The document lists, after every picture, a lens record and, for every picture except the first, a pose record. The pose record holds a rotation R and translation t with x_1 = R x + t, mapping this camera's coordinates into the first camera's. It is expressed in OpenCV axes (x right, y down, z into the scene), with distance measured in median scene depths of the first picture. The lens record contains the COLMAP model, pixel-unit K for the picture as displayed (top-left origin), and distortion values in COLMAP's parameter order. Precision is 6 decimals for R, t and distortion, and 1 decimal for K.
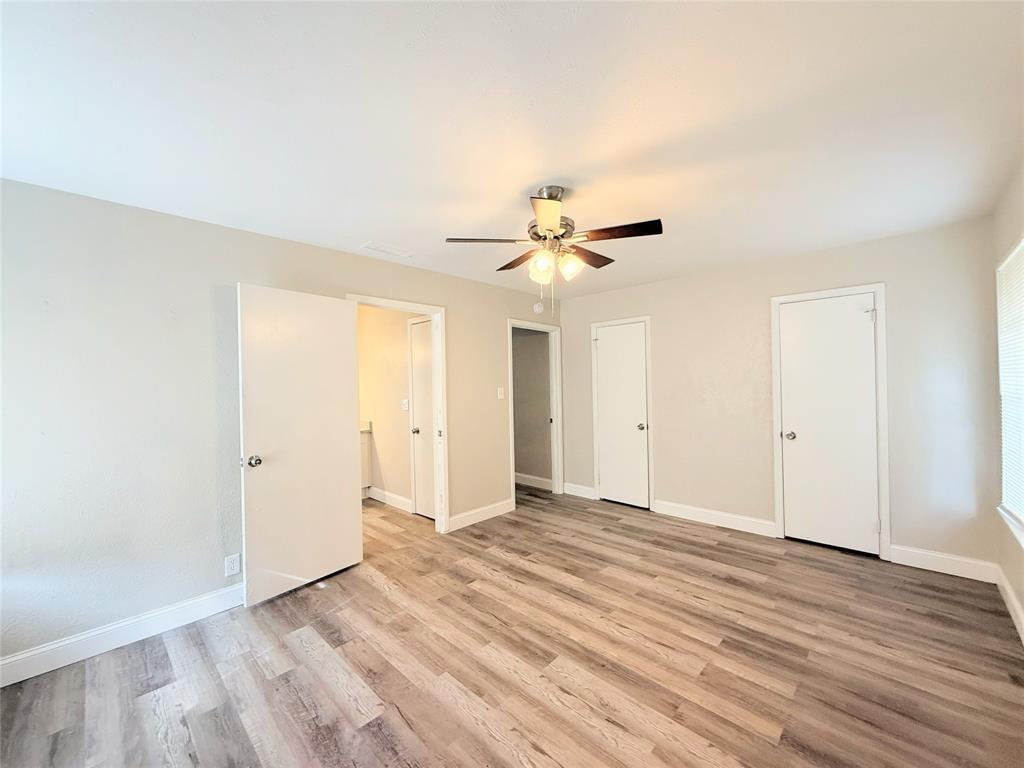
lens RADIAL K [[404.3, 0, 512.0], [0, 404.3, 384.0], [0, 0, 1]] dist [0.000416, 0.000077]
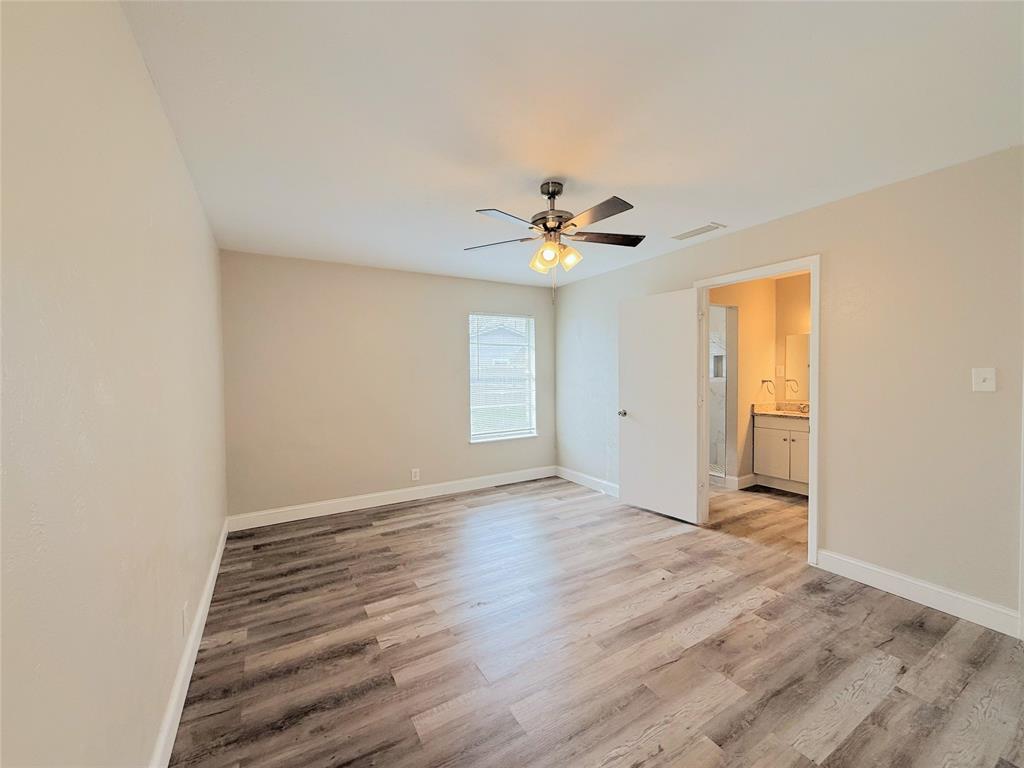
lens RADIAL K [[412.5, 0, 512.0], [0, 412.5, 384.0], [0, 0, 1]] dist [-0.000981, -0.000046]
pose [[-0.270479, 0.049709, -0.961442, 0.845231], [0.017899, 0.998753, 0.046603, -0.003545], [0.962559, -0.004604, -0.271032, 0.839441]]
